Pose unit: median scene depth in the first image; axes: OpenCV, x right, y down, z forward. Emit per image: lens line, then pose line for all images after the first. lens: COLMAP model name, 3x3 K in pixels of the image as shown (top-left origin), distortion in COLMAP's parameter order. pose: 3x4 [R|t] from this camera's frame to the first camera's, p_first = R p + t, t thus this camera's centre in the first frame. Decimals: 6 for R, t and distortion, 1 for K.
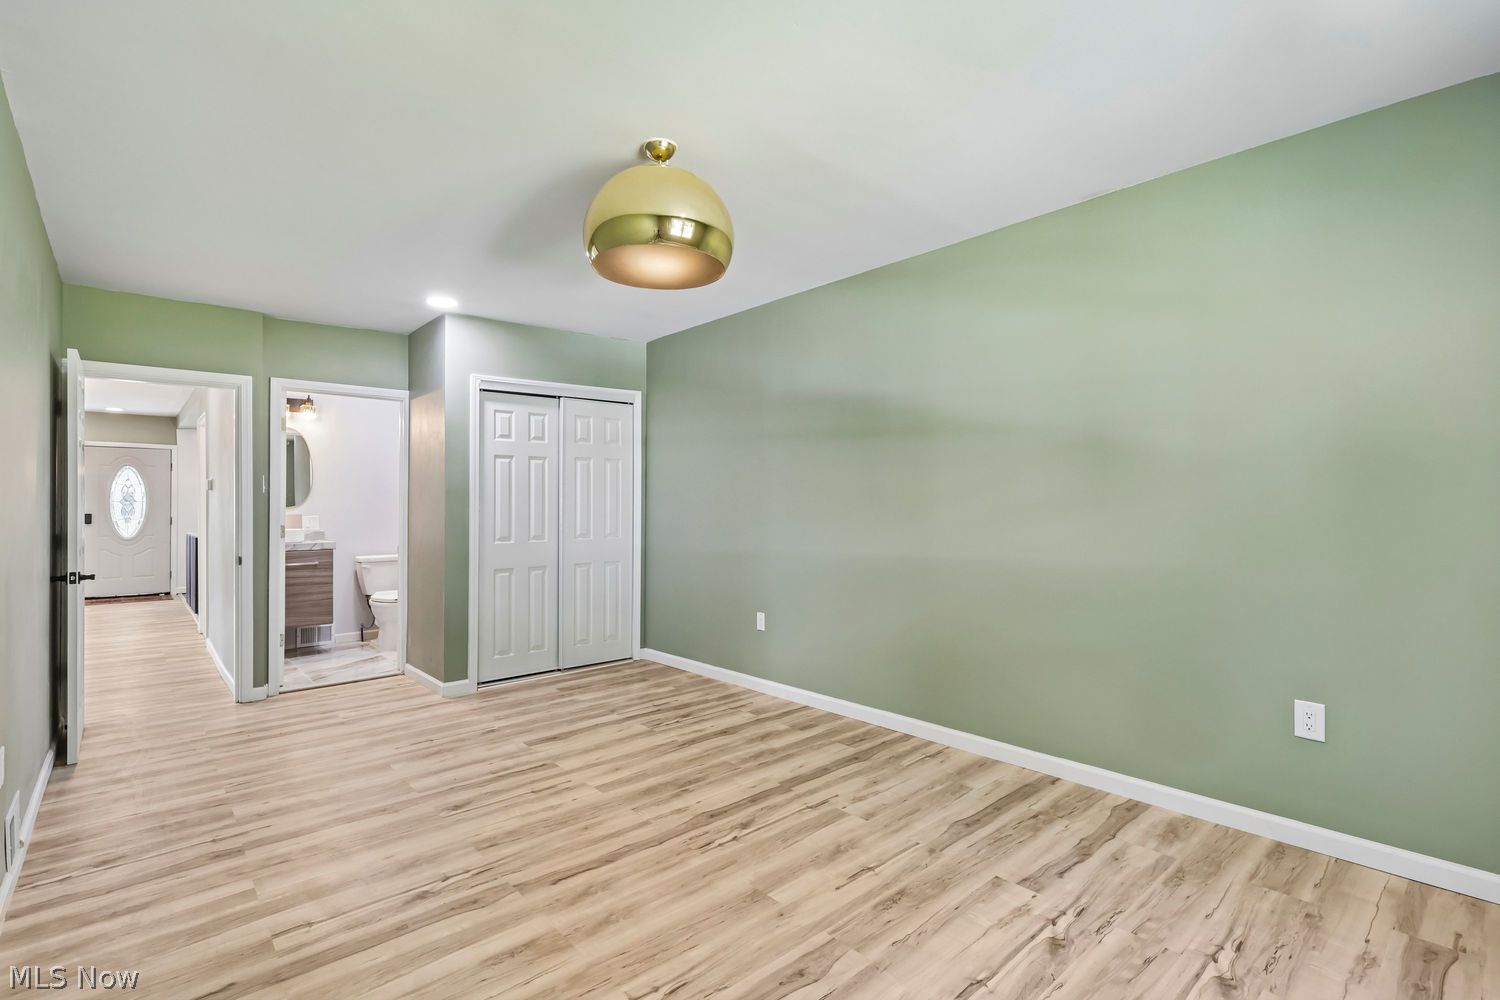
lens RADIAL K [[696.6, 0, 748.8], [0, 696.6, 512.7], [0, 0, 1]] dist [-0.004499, -0.000538]
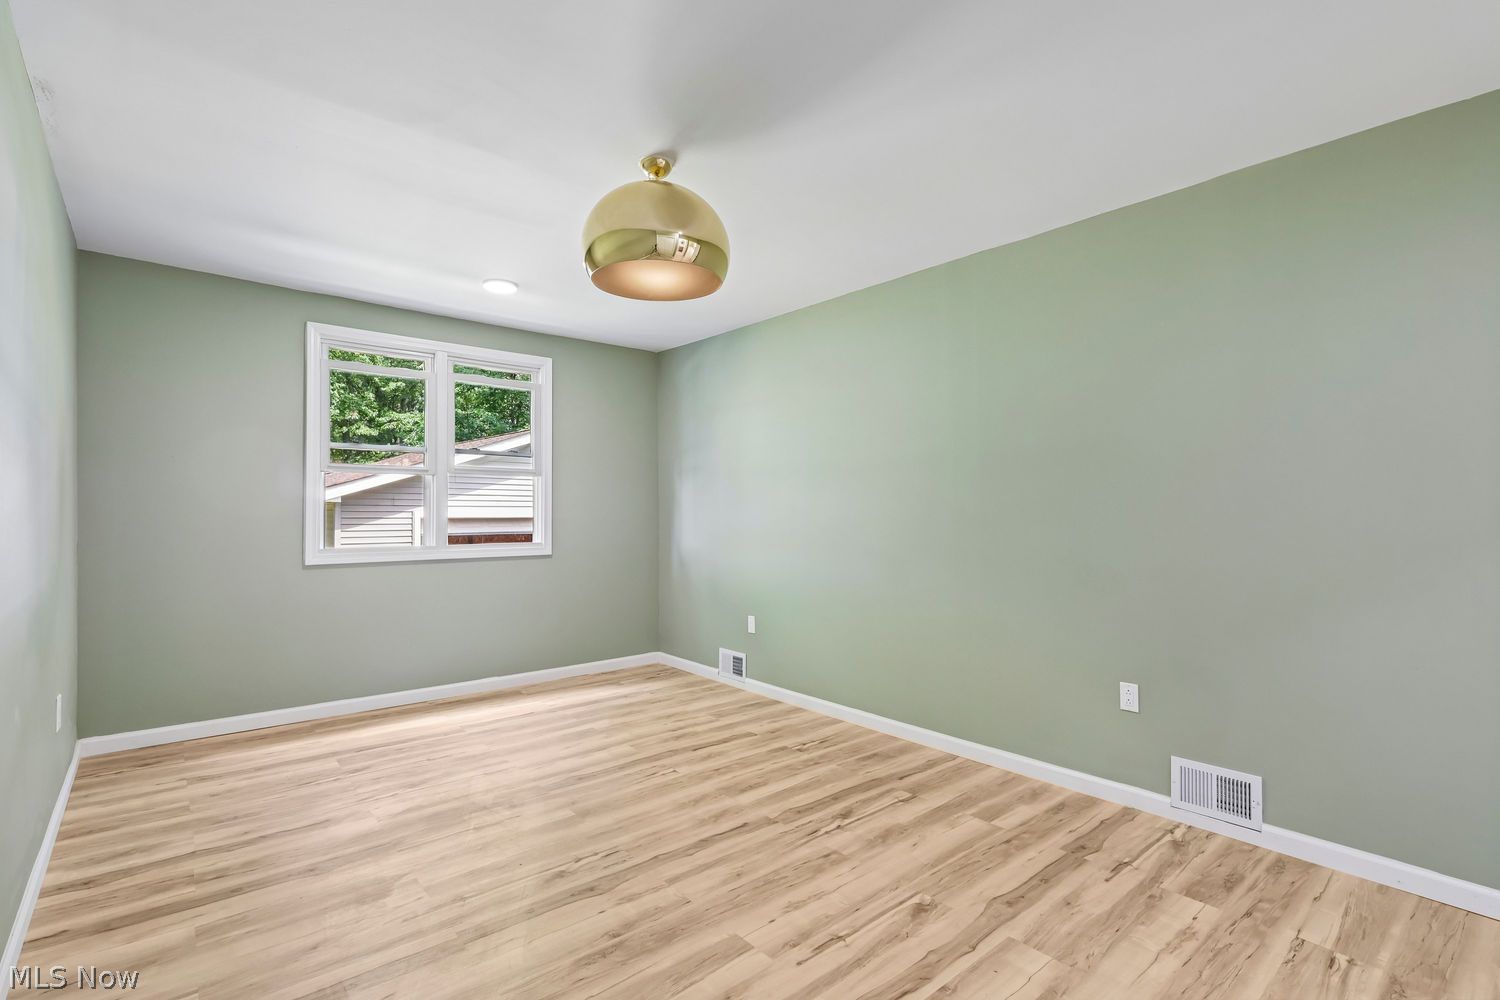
lens RADIAL K [[694.0, 0, 743.4], [0, 694.0, 504.2], [0, 0, 1]] dist [-0.002857, -0.000206]
pose [[-0.999597, 0.004796, 0.027964, -0.229203], [0.004665, 0.999978, -0.004741, -0.012209], [-0.027987, -0.004609, -0.999598, 1.619309]]
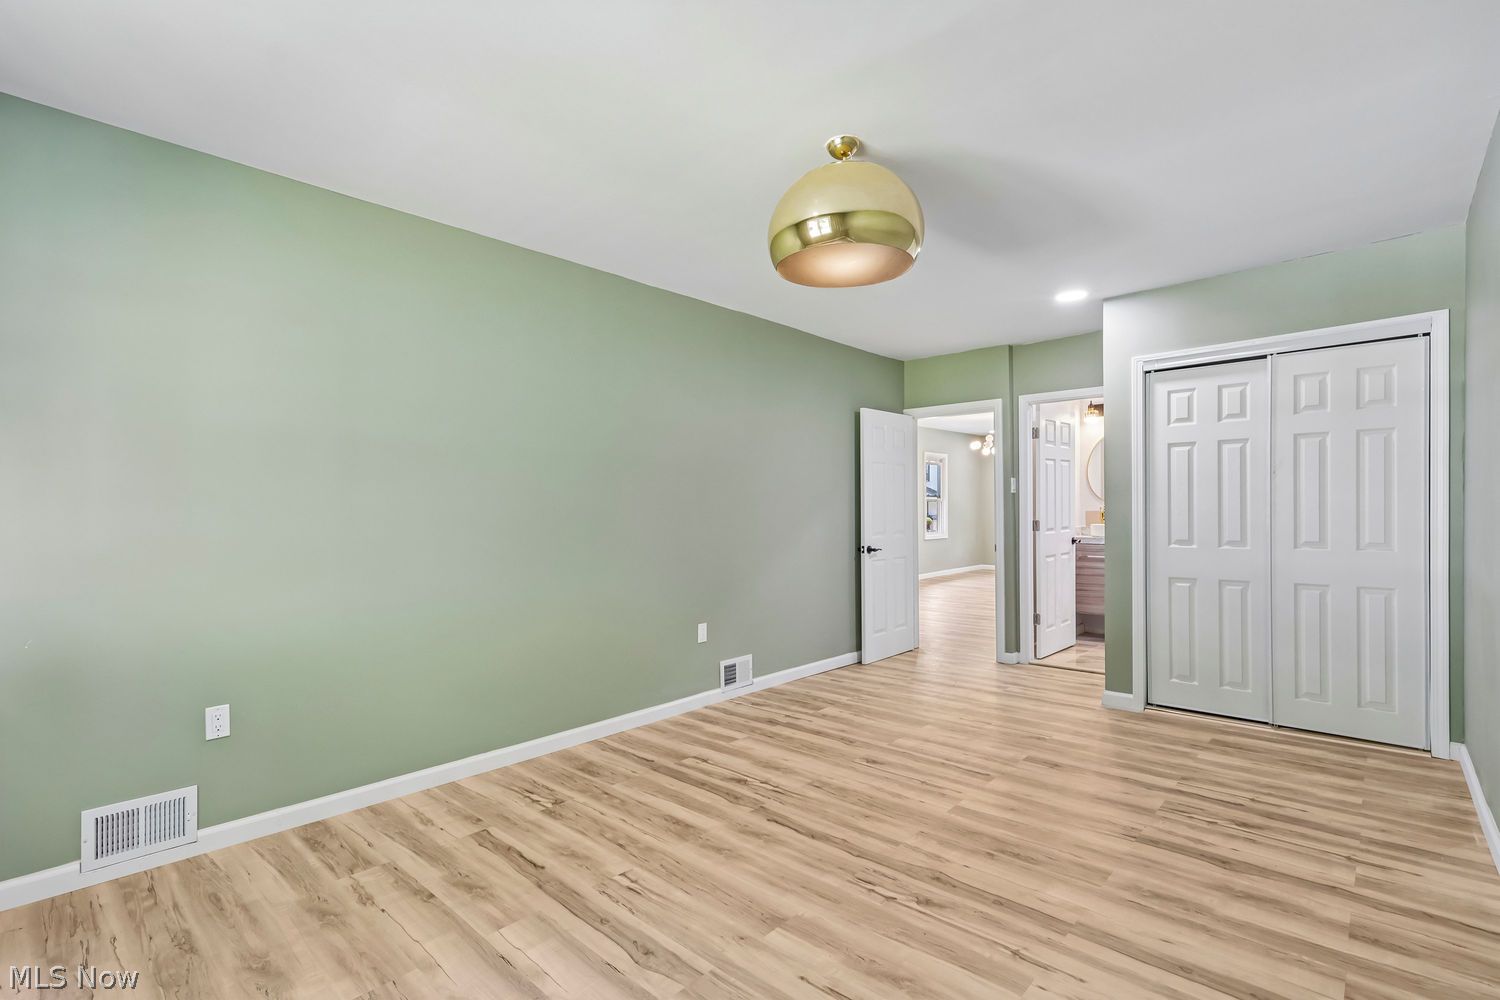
lens RADIAL K [[694.0, 0, 743.4], [0, 694.0, 504.2], [0, 0, 1]] dist [-0.002857, -0.000206]
pose [[0.095790, -0.001558, -0.995400, 0.670563], [-0.001628, 0.999997, -0.001722, -0.009450], [0.995400, 0.001786, 0.095788, 0.615248]]
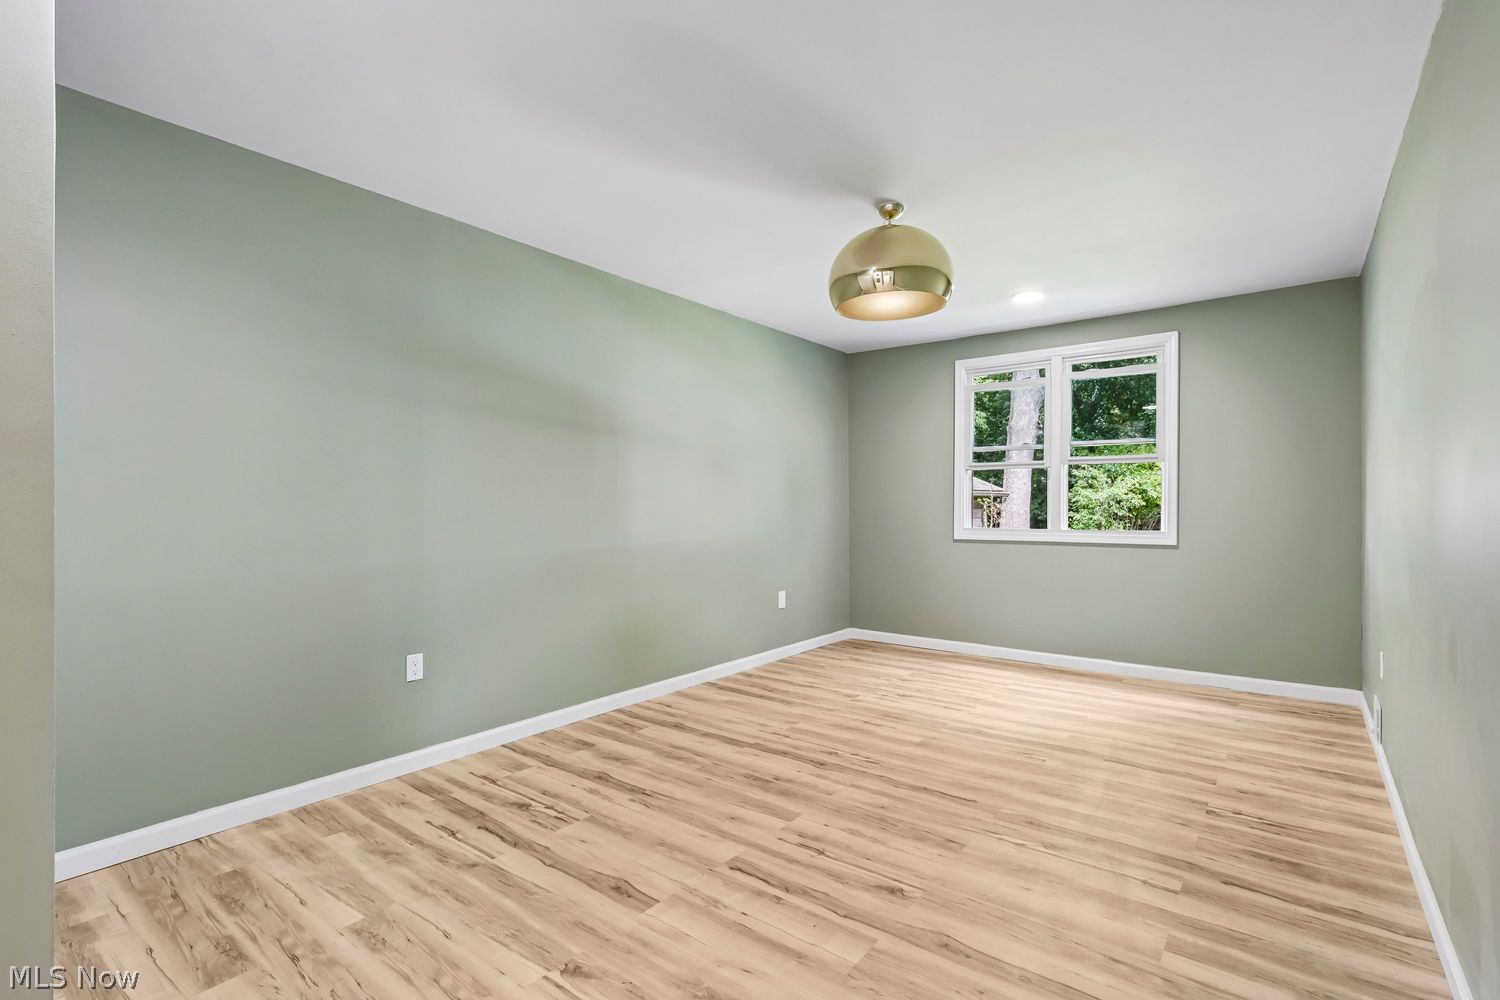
lens RADIAL K [[694.0, 0, 743.4], [0, 694.0, 504.2], [0, 0, 1]] dist [-0.002857, -0.000206]
pose [[-0.176742, 0.002718, 0.984254, -1.045767], [0.009085, 0.999958, -0.001130, 0.000645], [-0.984215, 0.008742, -0.176759, 1.188160]]
